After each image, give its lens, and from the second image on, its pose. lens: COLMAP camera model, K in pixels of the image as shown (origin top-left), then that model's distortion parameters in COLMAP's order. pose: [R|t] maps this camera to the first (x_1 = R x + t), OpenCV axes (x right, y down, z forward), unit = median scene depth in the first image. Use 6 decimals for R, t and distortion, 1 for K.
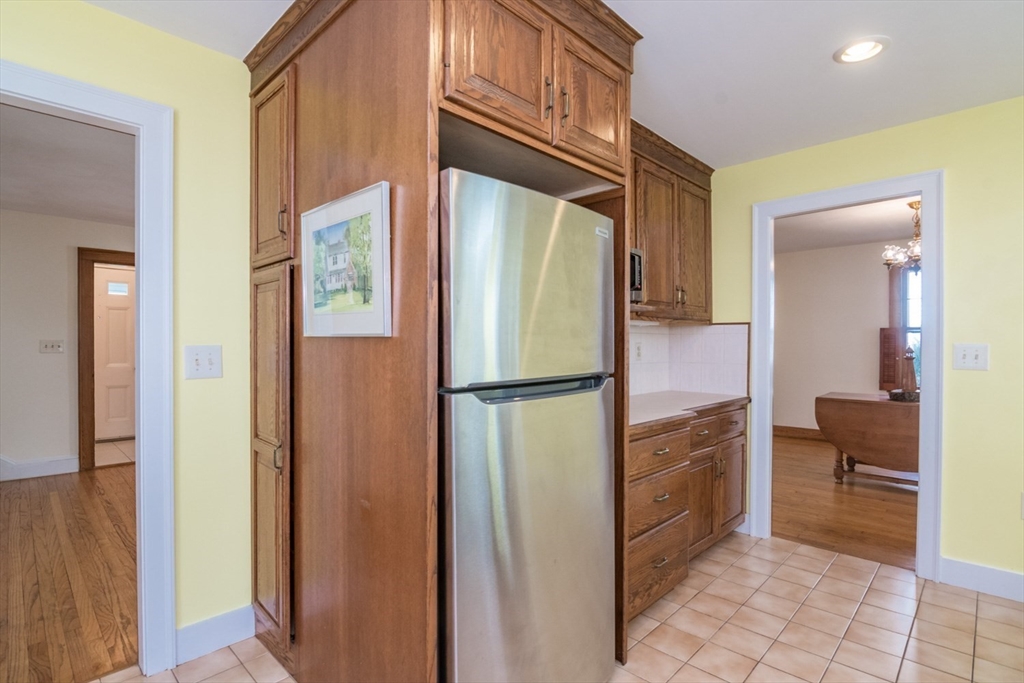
lens RADIAL K [[500.8, 0, 490.2], [0, 500.8, 346.9], [0, 0, 1]] dist [-0.016671, -0.001676]
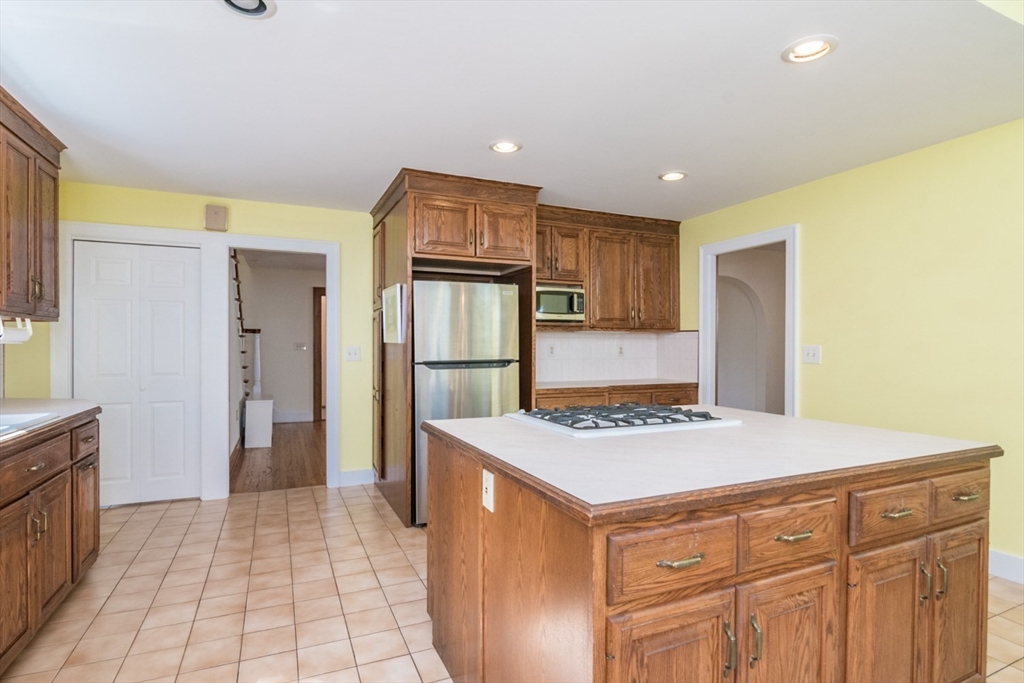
lens RADIAL K [[500.8, 0, 507.2], [0, 500.8, 346.8], [0, 0, 1]] dist [-0.016671, -0.001676]
pose [[0.942183, 0.002006, -0.335093, 0.868118], [-0.001981, 0.999998, 0.000419, -0.003024], [0.335093, 0.000269, 0.942185, -0.919593]]
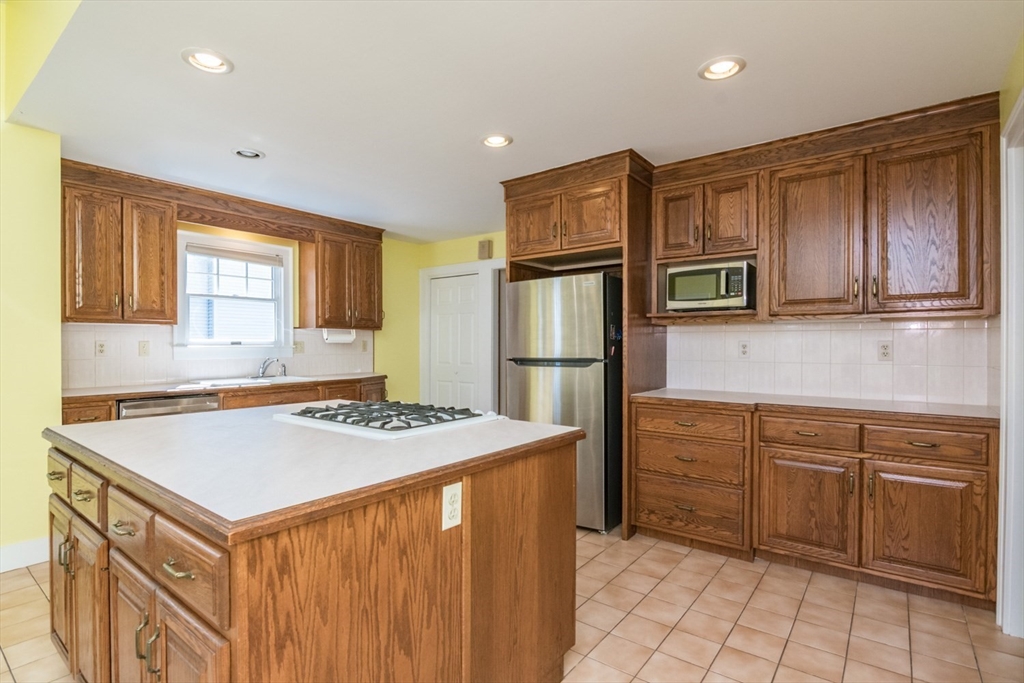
lens RADIAL K [[500.8, 0, 510.6], [0, 500.8, 343.6], [0, 0, 1]] dist [-0.016671, -0.001676]
pose [[0.140396, 0.002399, -0.990093, 1.904229], [-0.003888, 0.999991, 0.001872, -0.005791], [0.990088, 0.003587, 0.140404, 0.419474]]
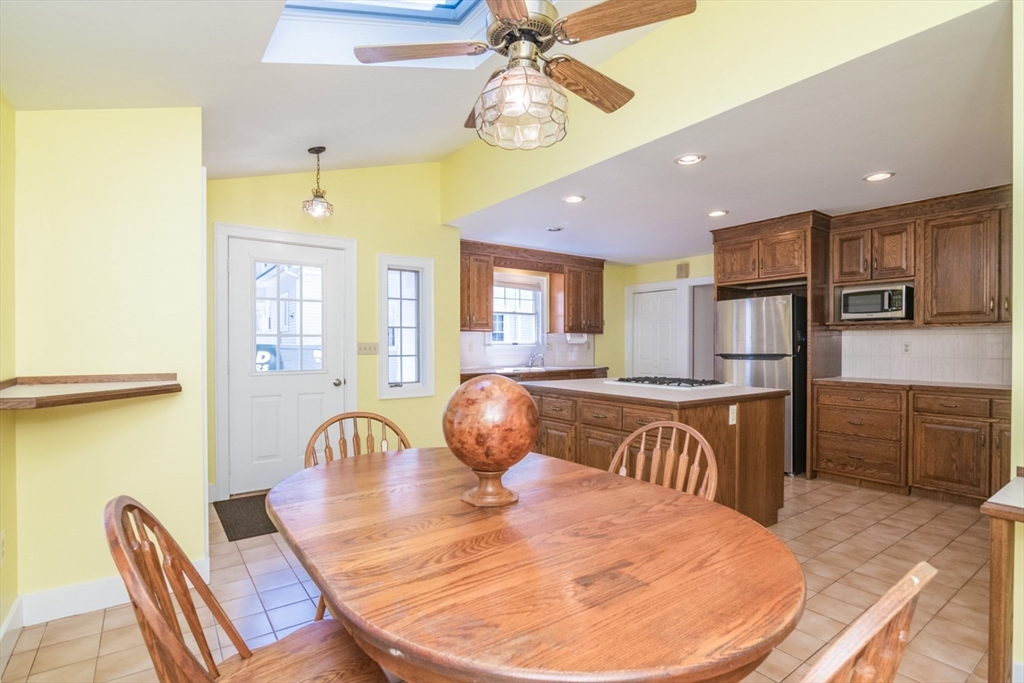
lens RADIAL K [[500.8, 0, 514.5], [0, 500.8, 346.4], [0, 0, 1]] dist [-0.016671, -0.001676]
pose [[-0.142787, 0.005917, -0.989736, 2.898895], [-0.003308, 0.999974, 0.006455, -0.001904], [0.989748, 0.004196, -0.142764, -0.037064]]
